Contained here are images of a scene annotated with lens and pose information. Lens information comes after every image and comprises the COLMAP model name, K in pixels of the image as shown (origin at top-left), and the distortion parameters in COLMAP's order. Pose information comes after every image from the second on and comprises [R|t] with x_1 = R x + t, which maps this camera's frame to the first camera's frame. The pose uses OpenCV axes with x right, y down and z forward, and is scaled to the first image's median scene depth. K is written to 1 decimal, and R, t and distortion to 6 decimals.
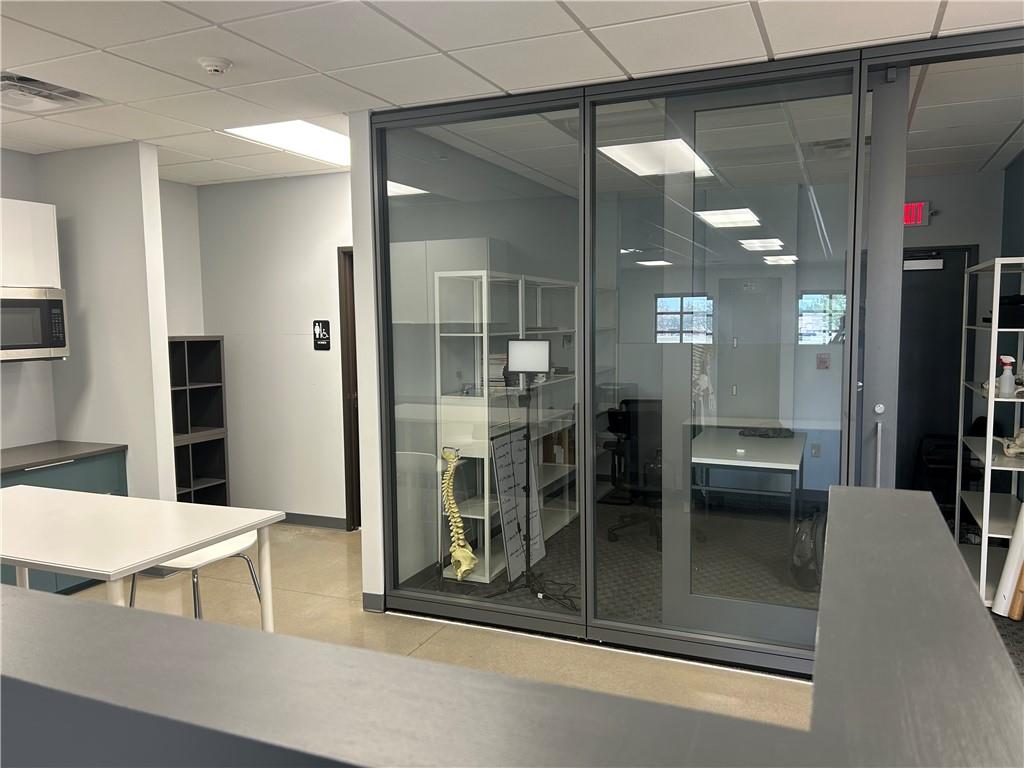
lens RADIAL K [[771.0, 0, 510.8], [0, 771.0, 387.5], [0, 0, 1]] dist [0.076595, -0.080890]
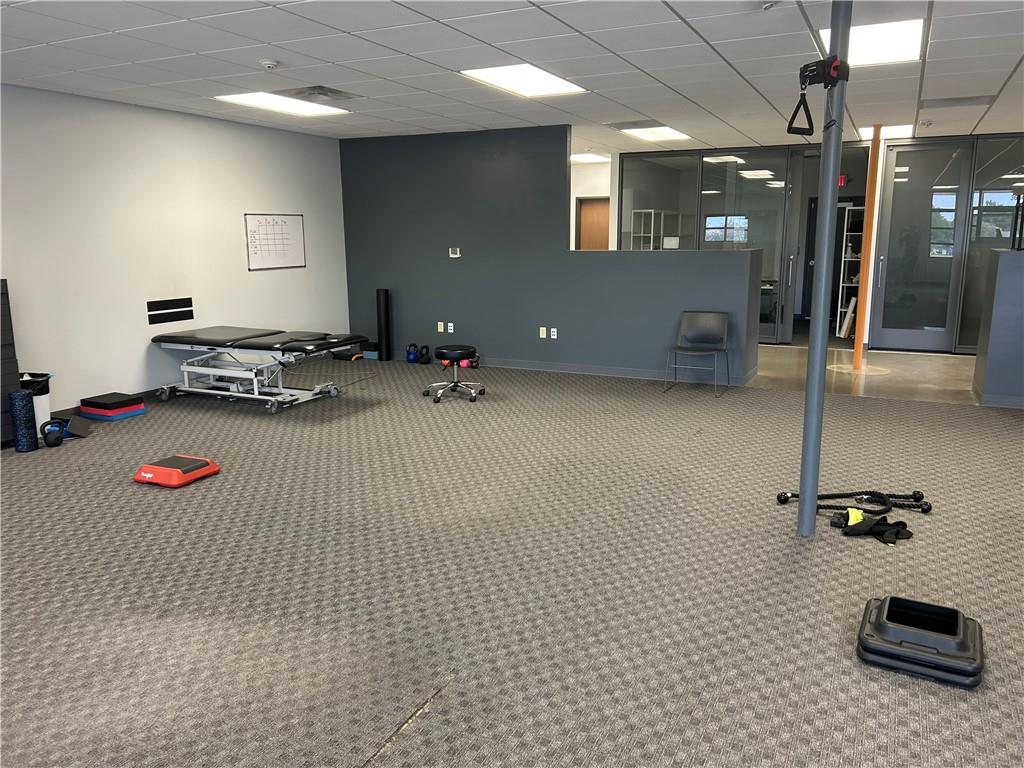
lens RADIAL K [[771.0, 0, 511.8], [0, 771.0, 375.6], [0, 0, 1]] dist [0.076595, -0.080890]
pose [[0.998977, 0.016629, -0.042051, -0.184947], [-0.012684, 0.995642, 0.092388, 0.080393], [0.043404, -0.091760, 0.994835, -0.789958]]
